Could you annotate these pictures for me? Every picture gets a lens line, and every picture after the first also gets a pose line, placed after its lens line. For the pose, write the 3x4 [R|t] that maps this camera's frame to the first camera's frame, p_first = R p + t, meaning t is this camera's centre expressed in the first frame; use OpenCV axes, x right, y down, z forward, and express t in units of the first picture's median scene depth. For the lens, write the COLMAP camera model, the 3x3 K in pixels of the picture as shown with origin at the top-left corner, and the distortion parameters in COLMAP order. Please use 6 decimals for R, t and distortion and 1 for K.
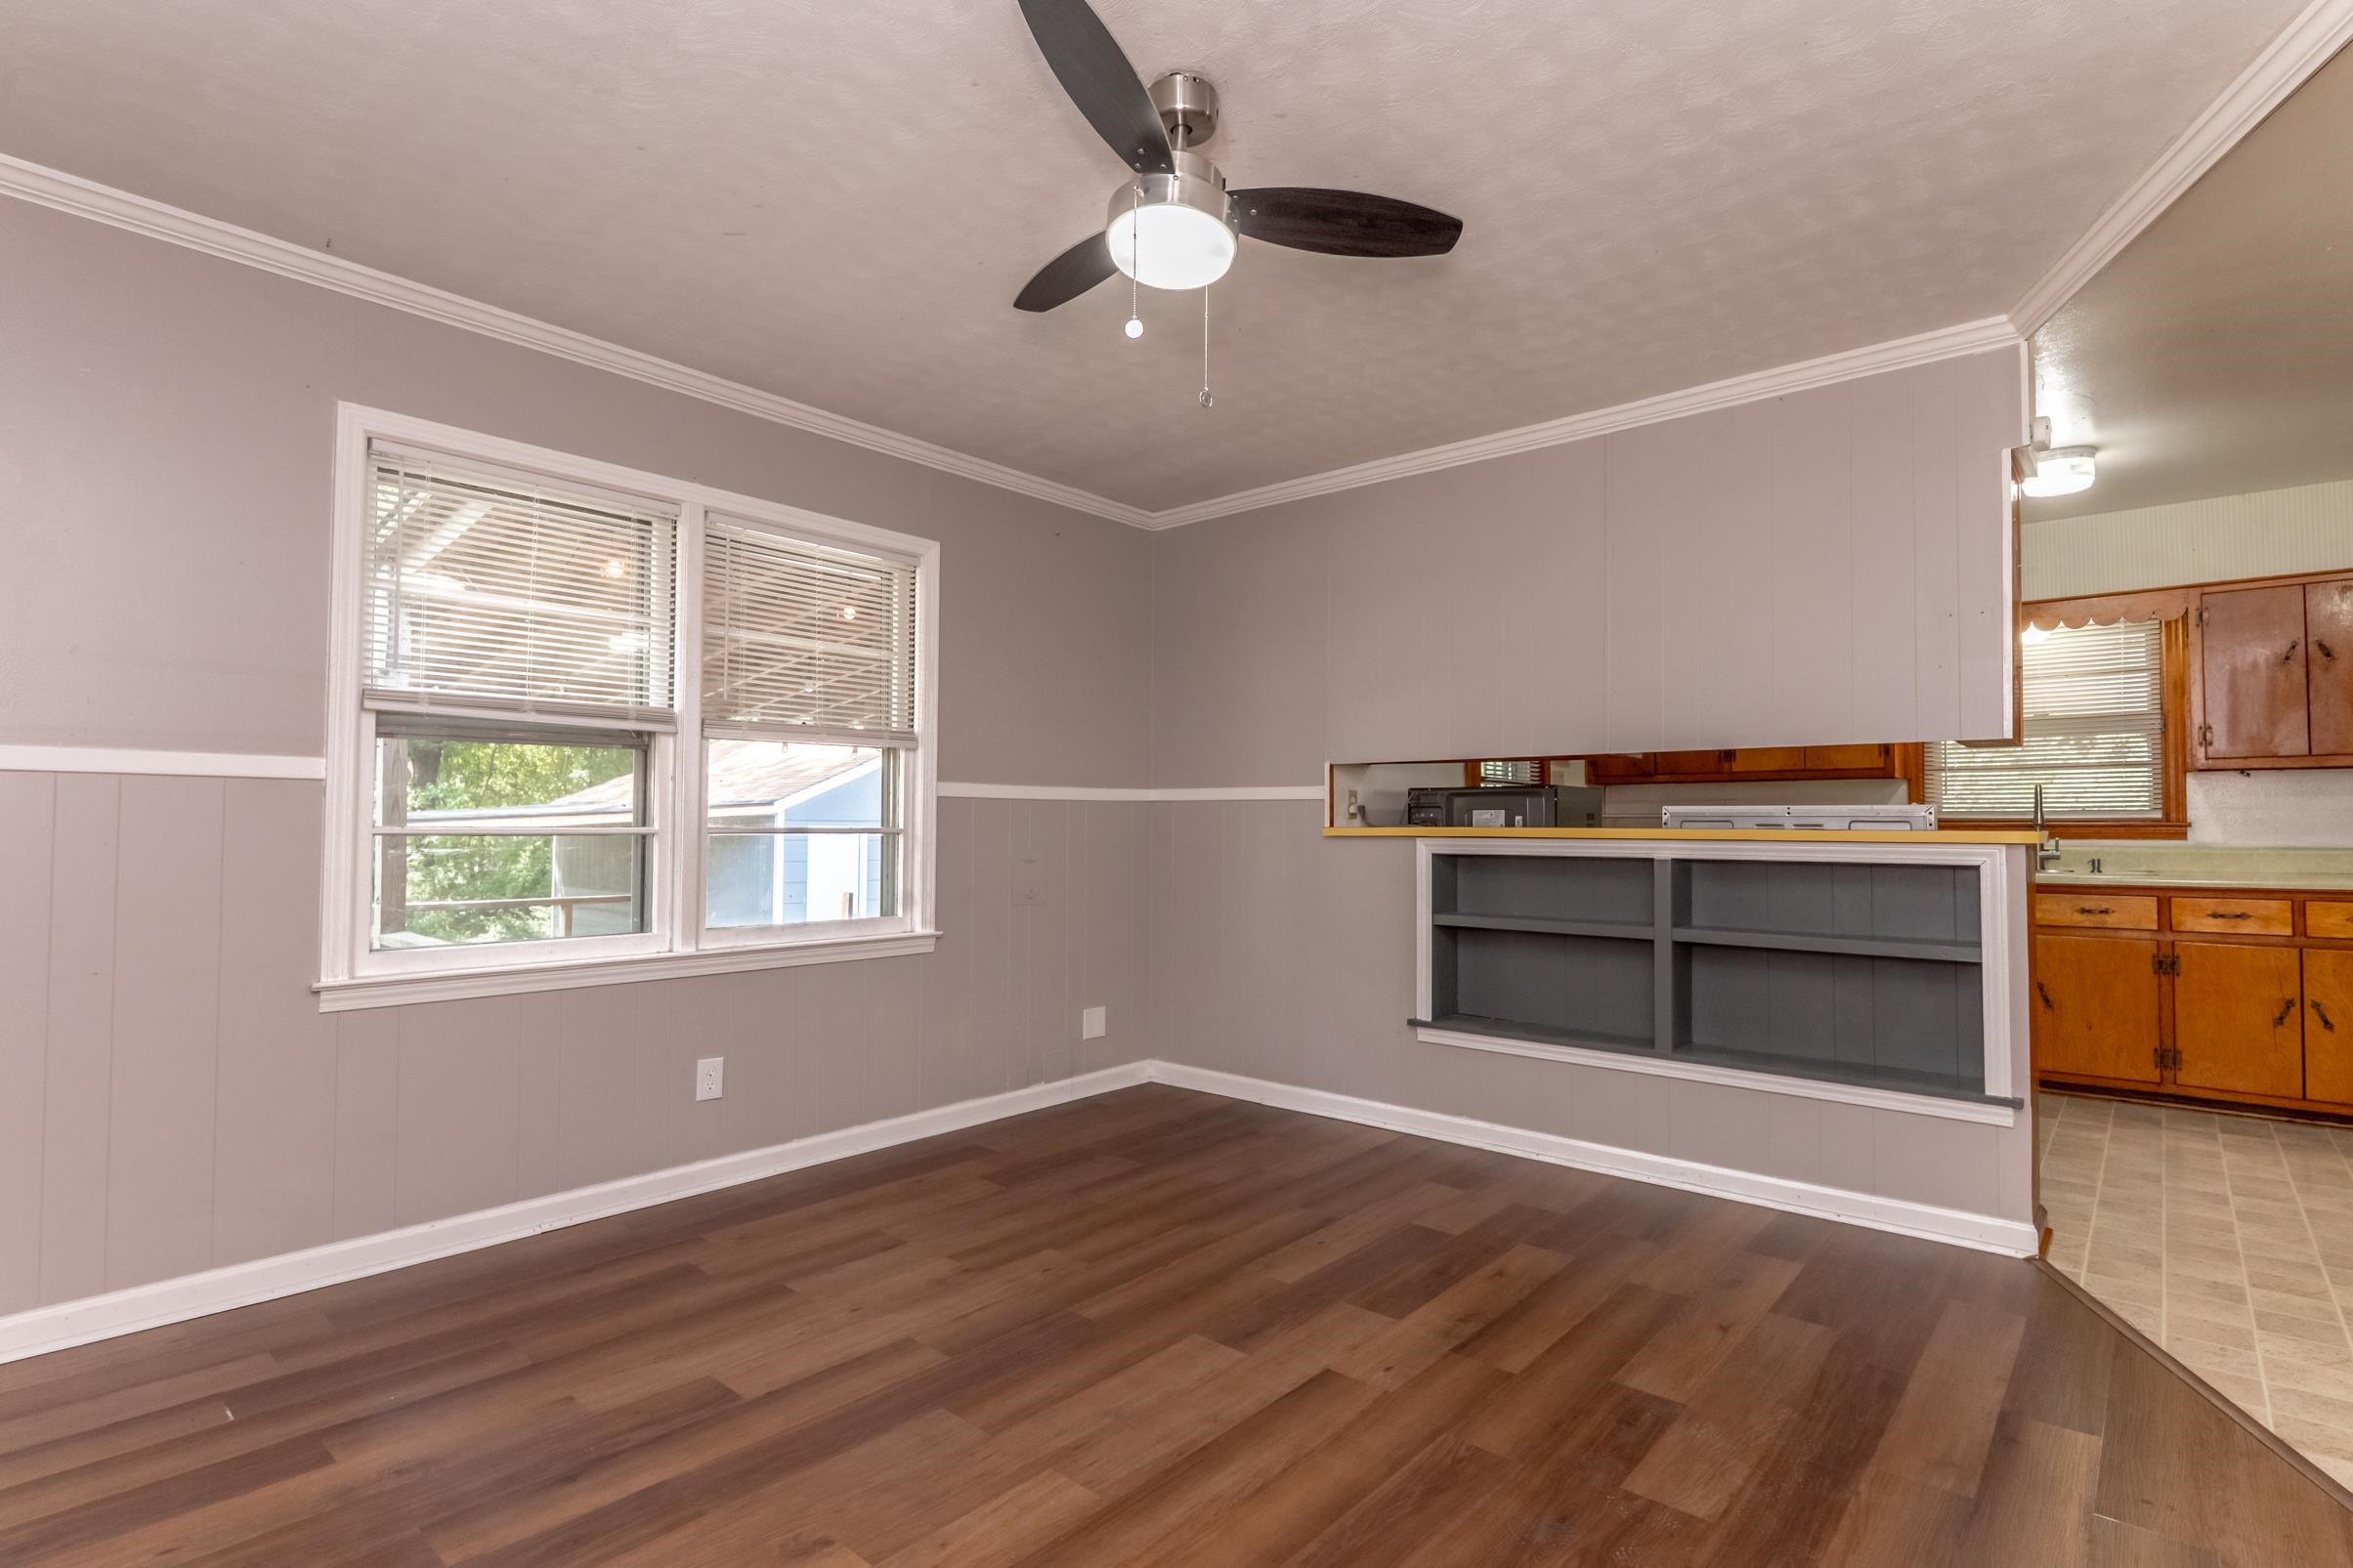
lens RADIAL K [[1125.4, 0, 1177.6], [0, 1125.4, 797.6], [0, 0, 1]] dist [0.011818, -0.000072]
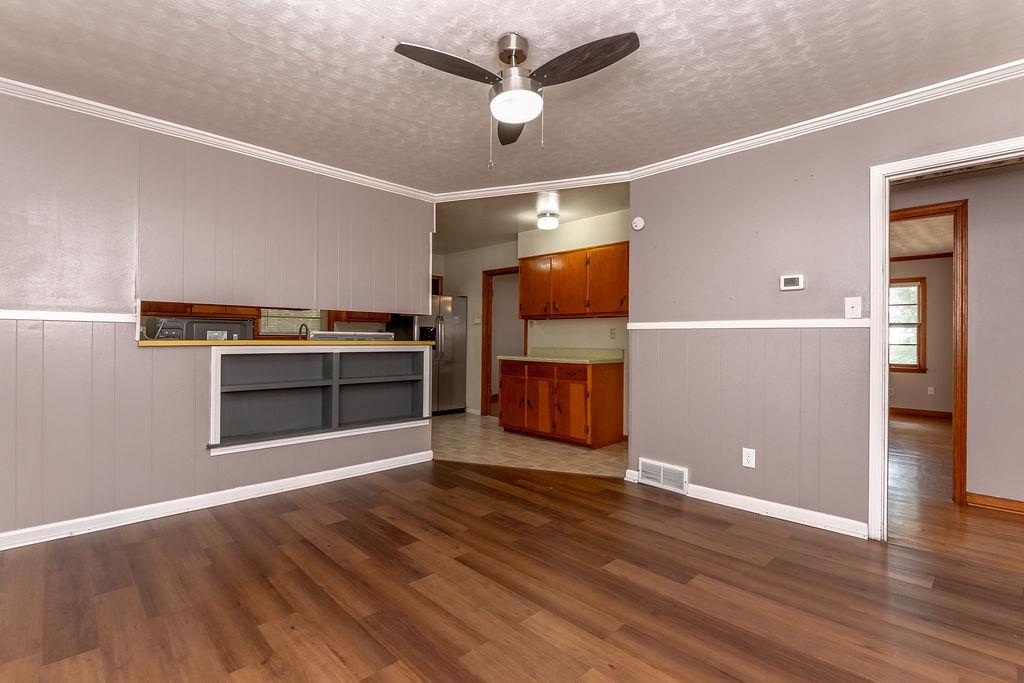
lens RADIAL K [[466.9, 0, 508.6], [0, 466.9, 339.8], [0, 0, 1]] dist [-0.001759, -0.000547]
pose [[0.093383, -0.006053, 0.995612, -0.691188], [-0.031673, 0.999457, 0.009047, 0.004279], [-0.995126, -0.032379, 0.093141, 0.619995]]
